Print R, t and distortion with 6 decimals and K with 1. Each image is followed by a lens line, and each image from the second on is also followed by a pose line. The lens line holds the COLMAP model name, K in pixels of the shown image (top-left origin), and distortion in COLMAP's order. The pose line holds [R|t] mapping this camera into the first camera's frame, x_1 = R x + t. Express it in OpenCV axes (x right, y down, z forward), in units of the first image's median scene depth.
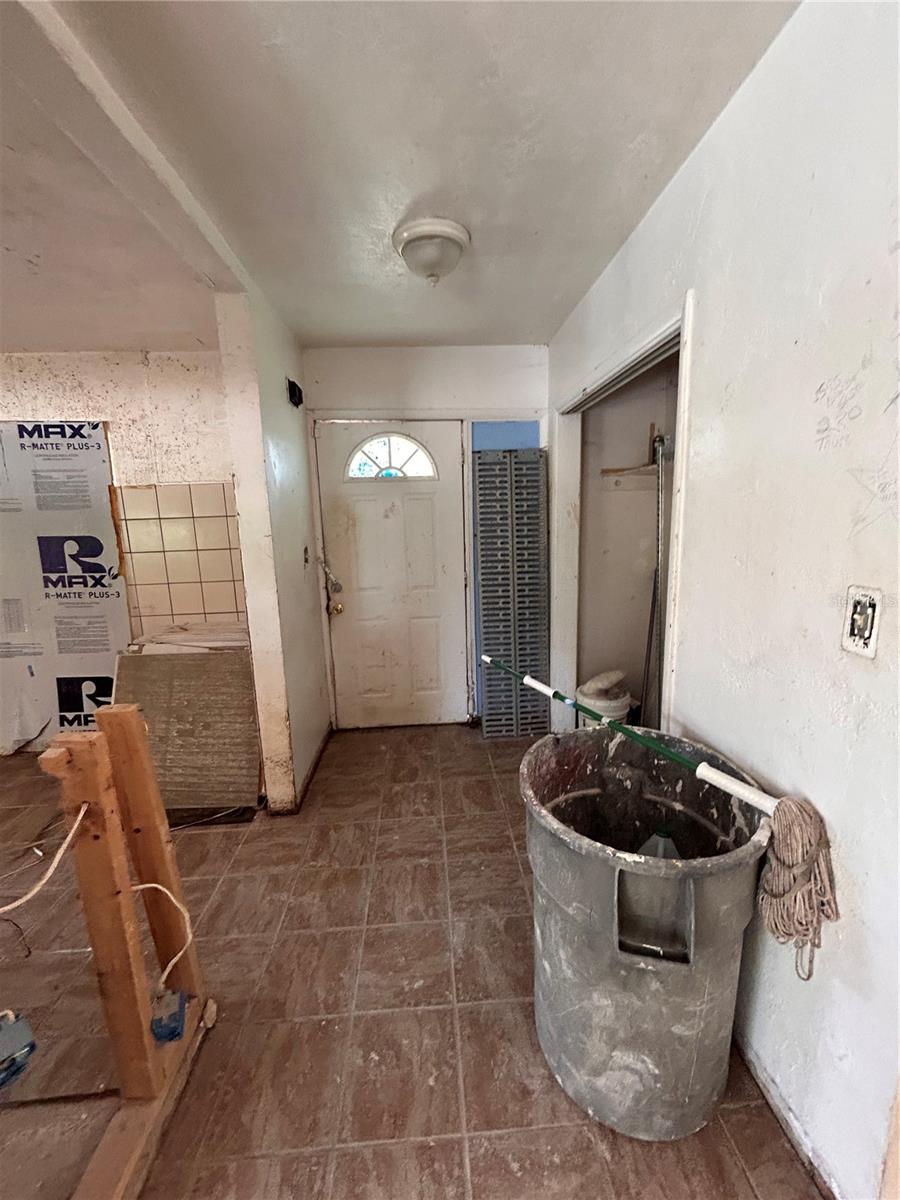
lens RADIAL K [[485.2, 0, 450.0], [0, 485.2, 600.0], [0, 0, 1]] dist [-0.000181, 0.000211]
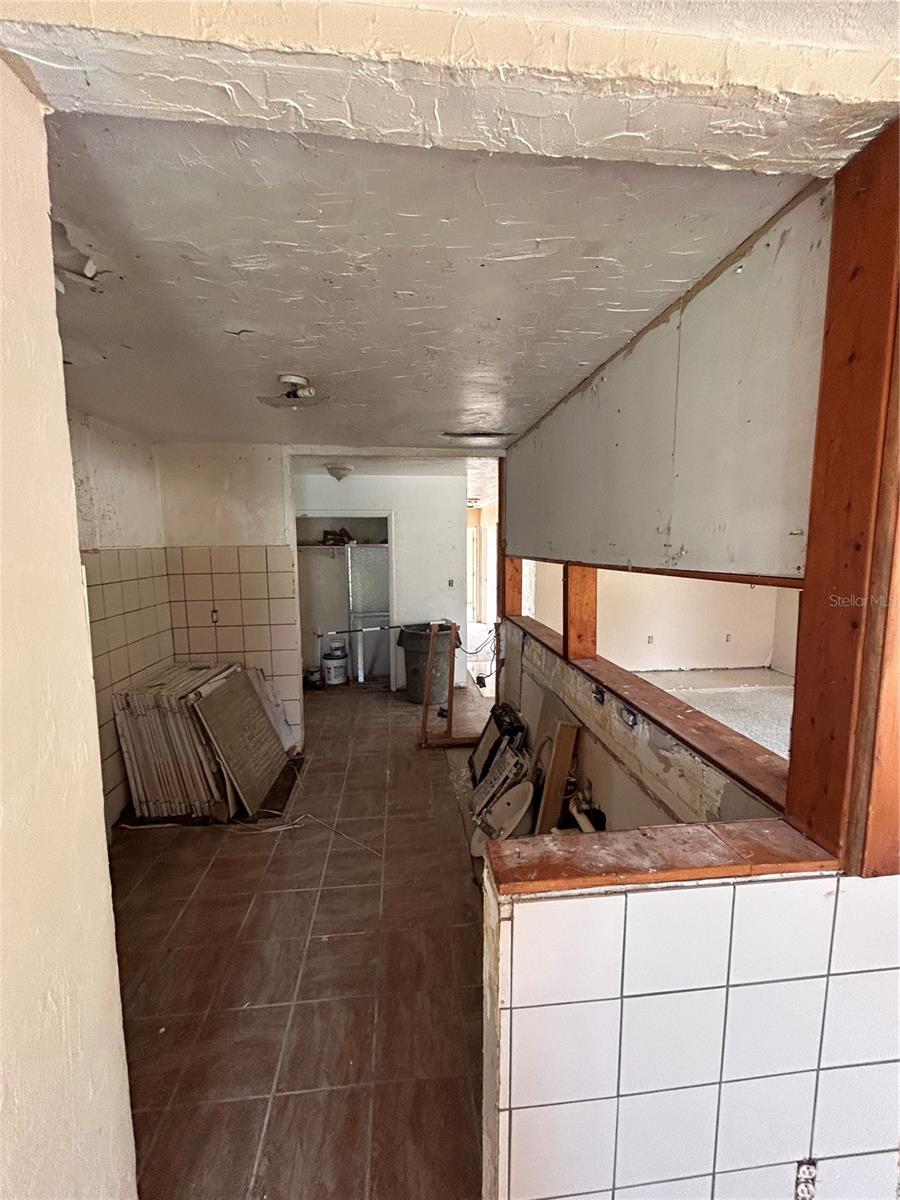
lens RADIAL K [[485.2, 0, 450.0], [0, 485.2, 600.0], [0, 0, 1]] dist [-0.000181, 0.000211]
pose [[-0.045550, -0.088596, 0.995026, -1.598789], [0.187654, 0.977569, 0.095632, -0.101472], [-0.981179, 0.191076, -0.027902, 0.368953]]
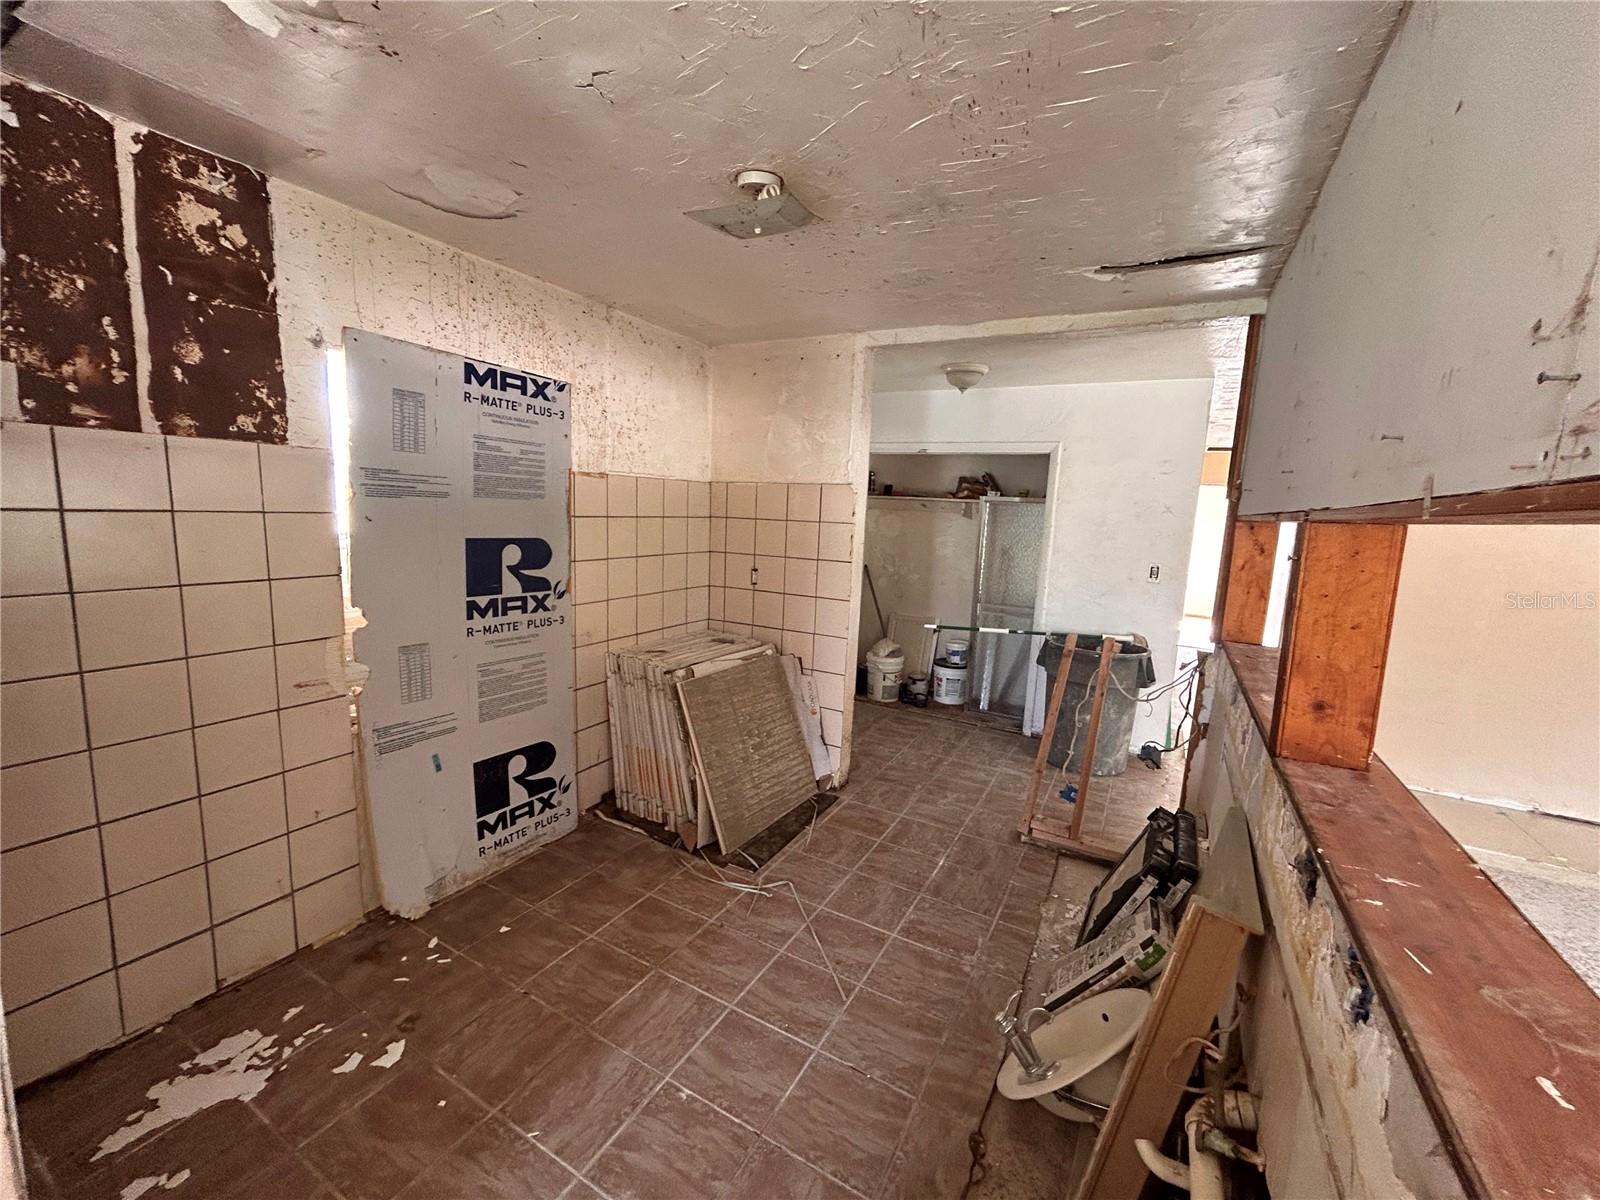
lens RADIAL K [[647.0, 0, 800.0], [0, 647.0, 600.0], [0, 0, 1]] dist [-0.000181, 0.000211]
pose [[0.535760, -0.071850, 0.841307, -1.332201], [0.092755, 0.995351, 0.025938, -0.033346], [-0.839260, 0.064139, 0.539934, 0.192802]]
